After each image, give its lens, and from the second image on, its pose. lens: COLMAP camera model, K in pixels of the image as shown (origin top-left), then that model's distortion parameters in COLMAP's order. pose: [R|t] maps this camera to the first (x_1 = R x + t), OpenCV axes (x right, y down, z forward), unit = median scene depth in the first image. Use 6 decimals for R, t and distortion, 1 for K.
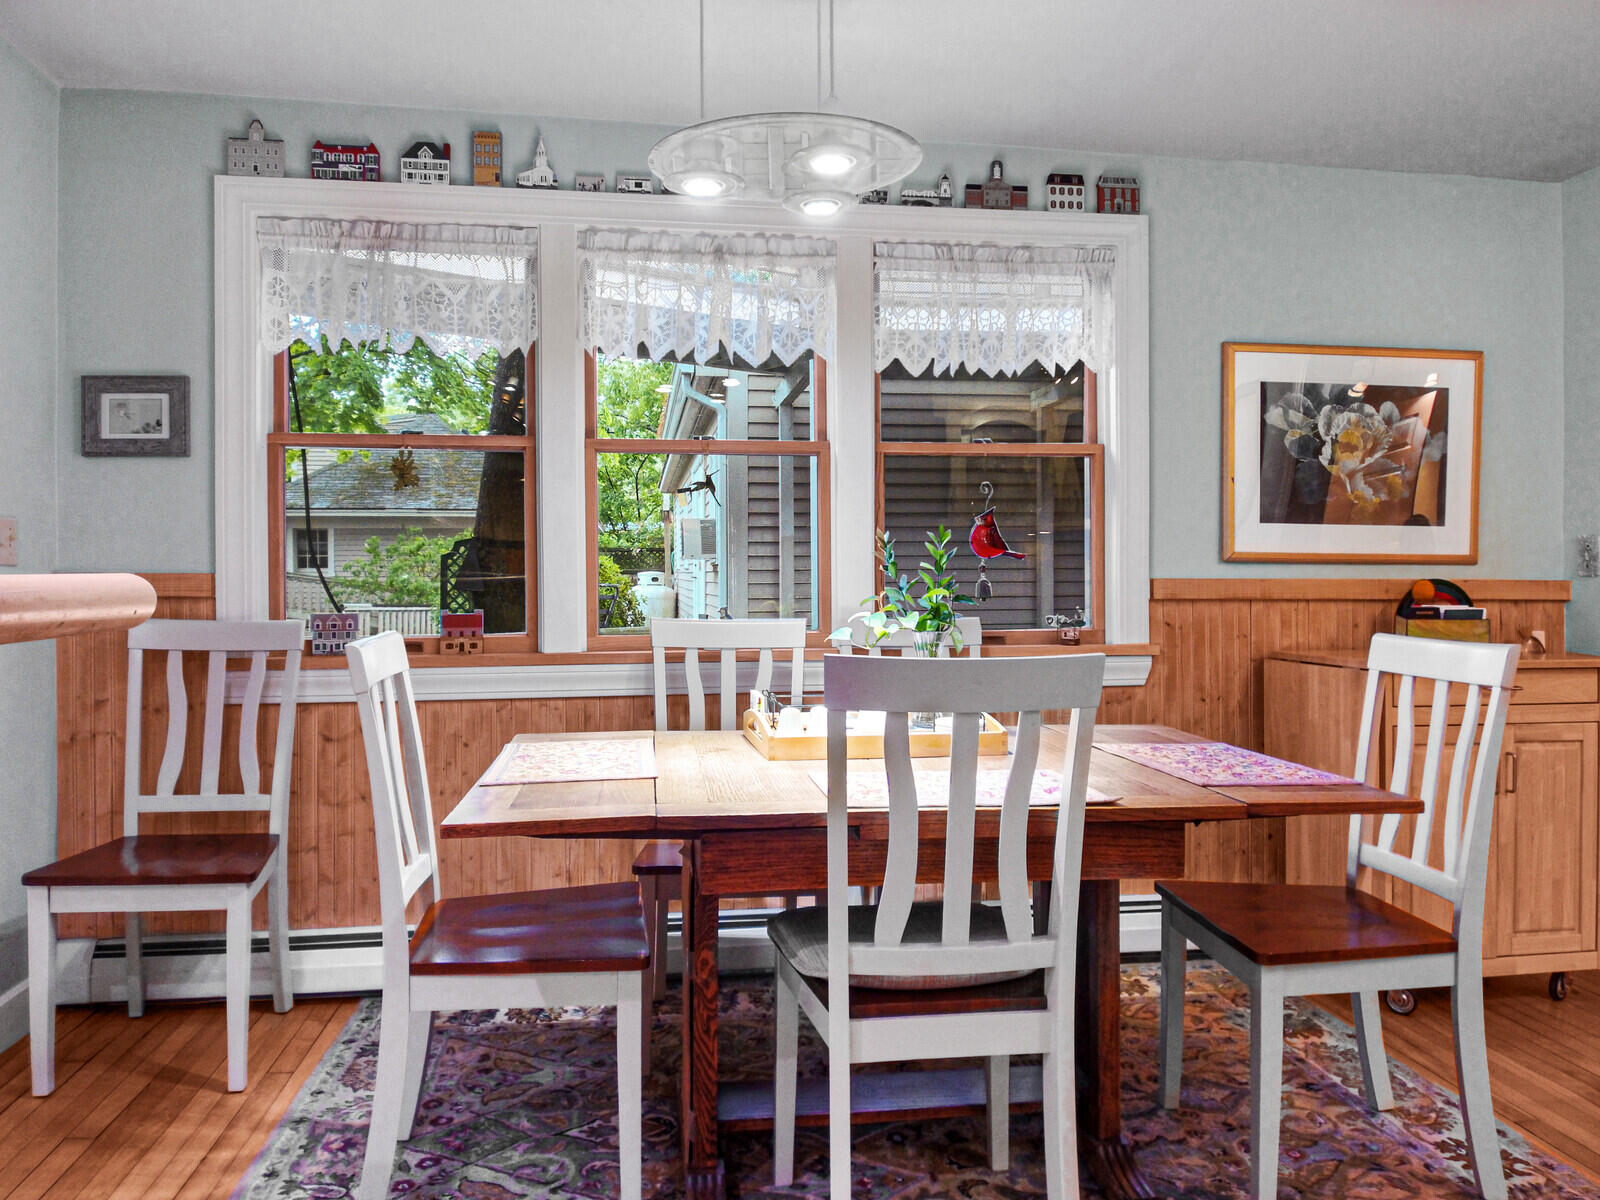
lens RADIAL K [[1116.4, 0, 795.2], [0, 1116.4, 576.7], [0, 0, 1]] dist [0.012164, -0.024307]
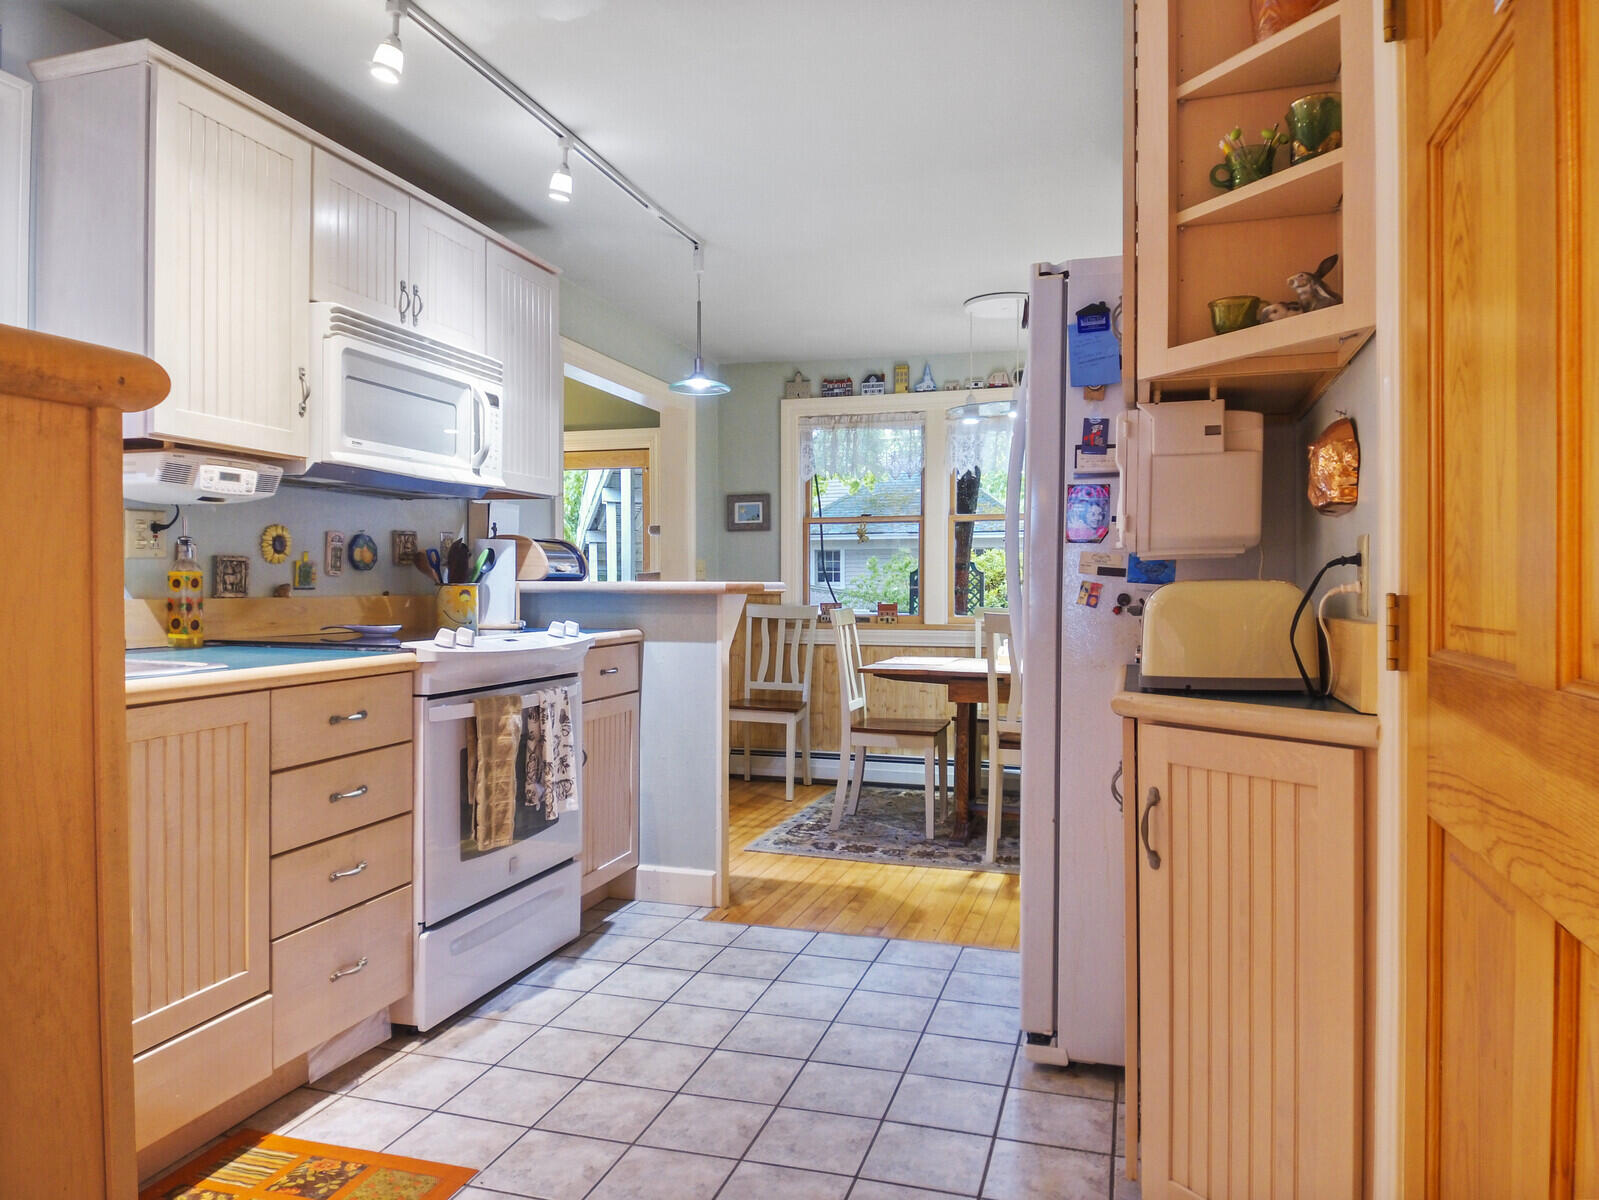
lens RADIAL K [[1102.9, 0, 799.9], [0, 1102.9, 596.4], [0, 0, 1]] dist [0.010727, -0.018243]
pose [[0.906495, 0.007797, -0.422145, 0.420733], [-0.005795, 0.999965, 0.006024, 0.008350], [0.422177, -0.003014, 0.906508, -0.927194]]
